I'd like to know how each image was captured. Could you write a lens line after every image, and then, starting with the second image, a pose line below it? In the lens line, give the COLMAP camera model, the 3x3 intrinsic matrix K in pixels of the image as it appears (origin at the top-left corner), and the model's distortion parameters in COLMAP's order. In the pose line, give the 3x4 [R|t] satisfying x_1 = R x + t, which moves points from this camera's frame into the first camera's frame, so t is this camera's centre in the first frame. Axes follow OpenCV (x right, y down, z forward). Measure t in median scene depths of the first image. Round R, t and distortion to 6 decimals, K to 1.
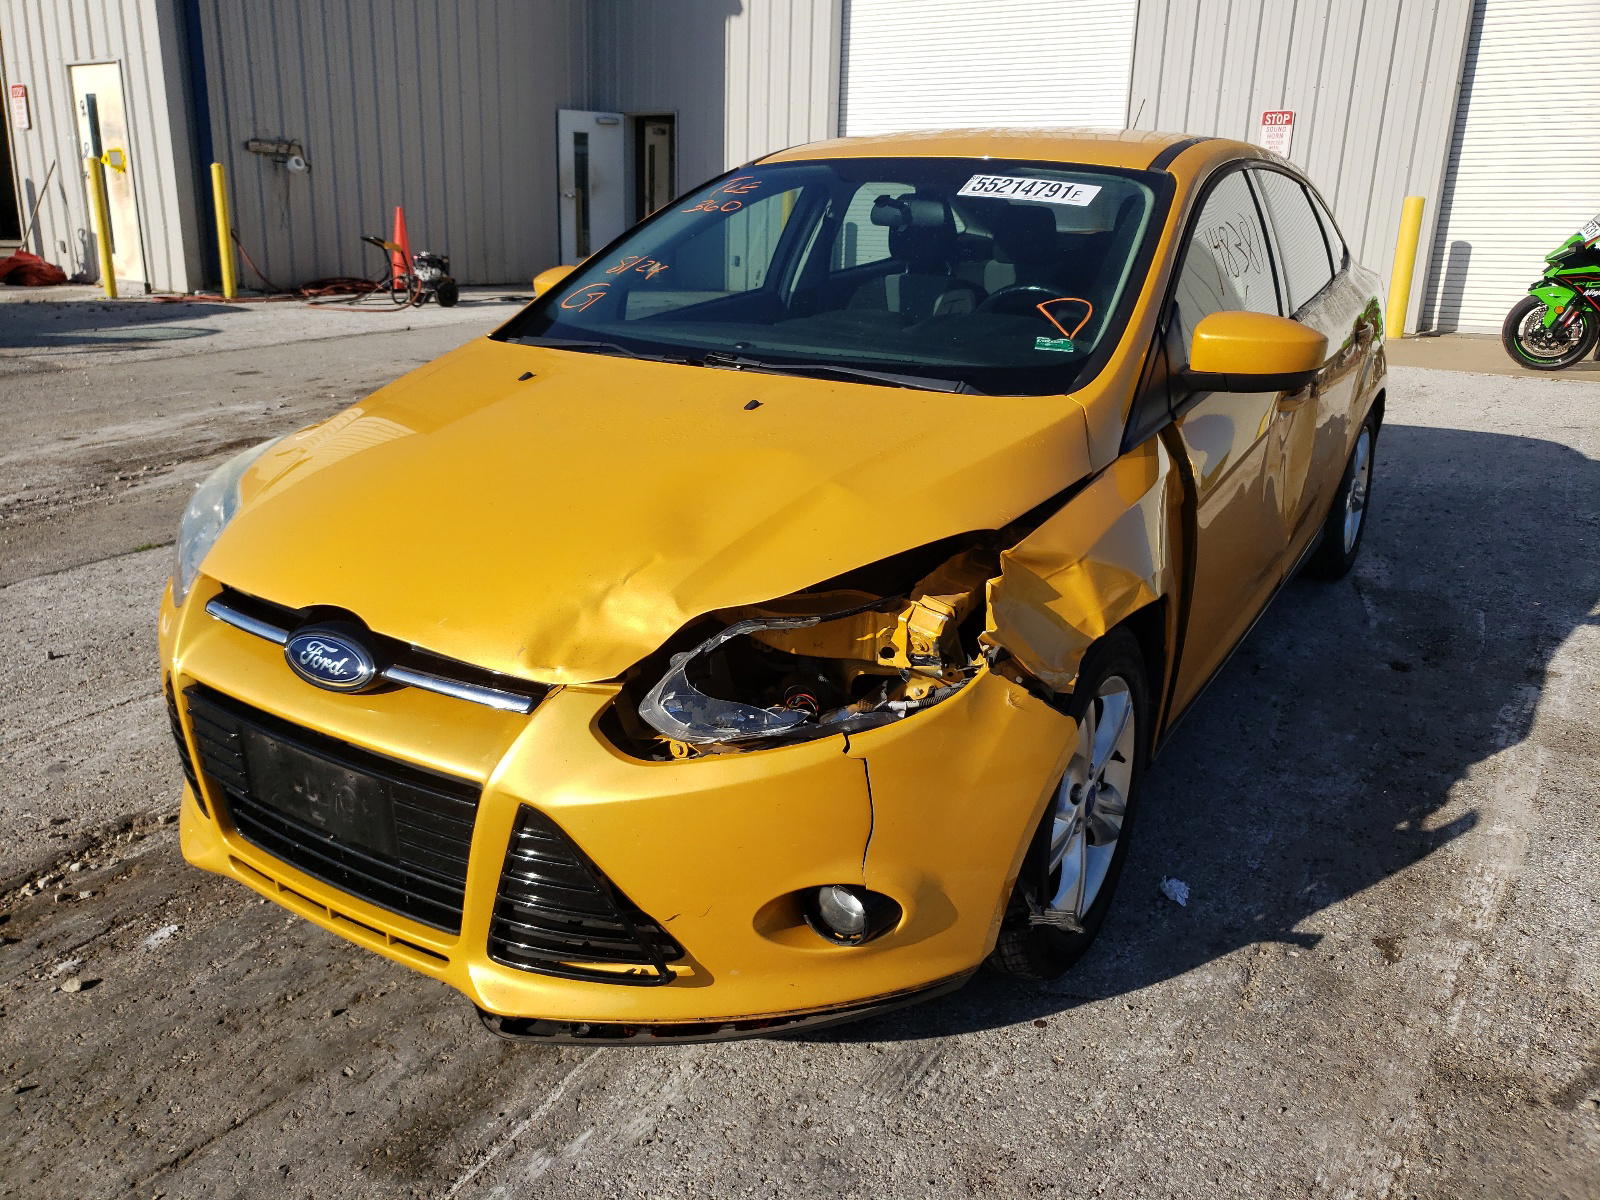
lens RADIAL K [[1192.6, 0, 802.5], [0, 1192.6, 602.5], [0, 0, 1]] dist [0.023054, 0.004911]
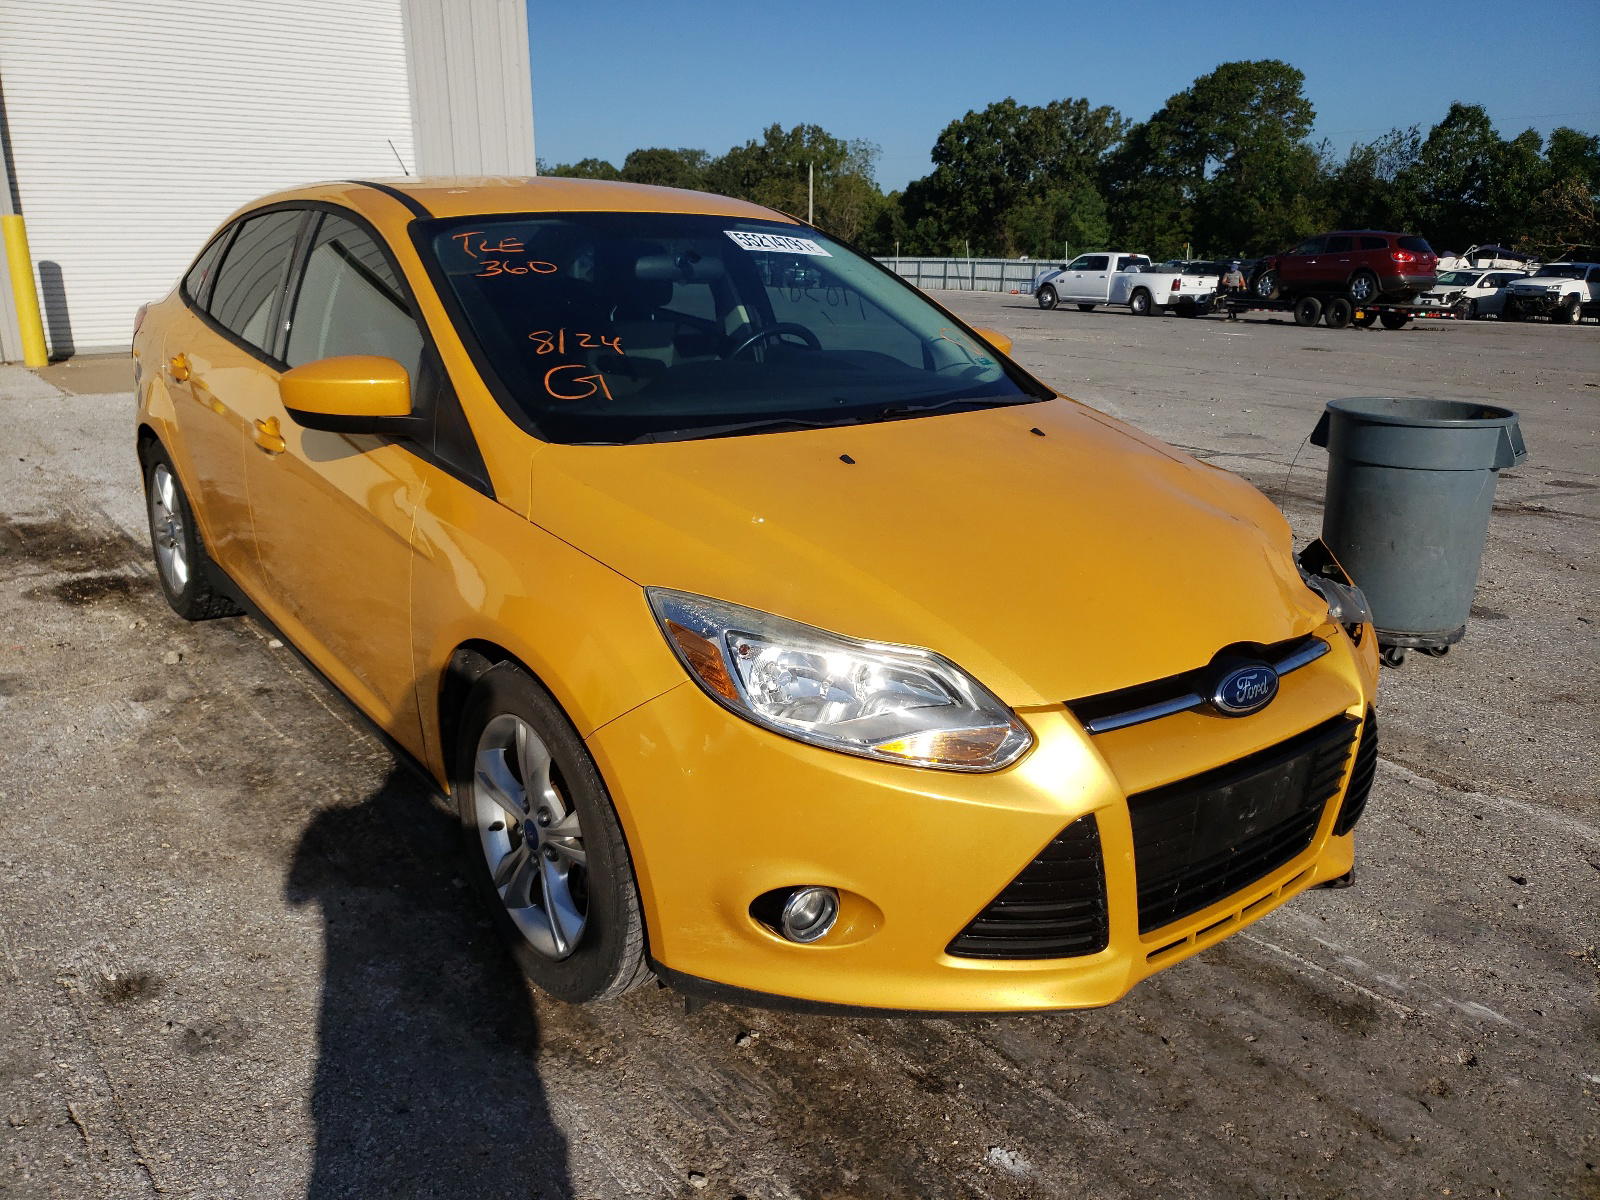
lens RADIAL K [[1192.6, 0, 801.0], [0, 1192.6, 597.9], [0, 0, 1]] dist [0.023054, 0.004911]
pose [[0.347189, -0.276872, 0.895992, -1.456476], [0.285338, 0.941313, 0.180311, -0.341782], [-0.893332, 0.193059, 0.405816, 0.844207]]
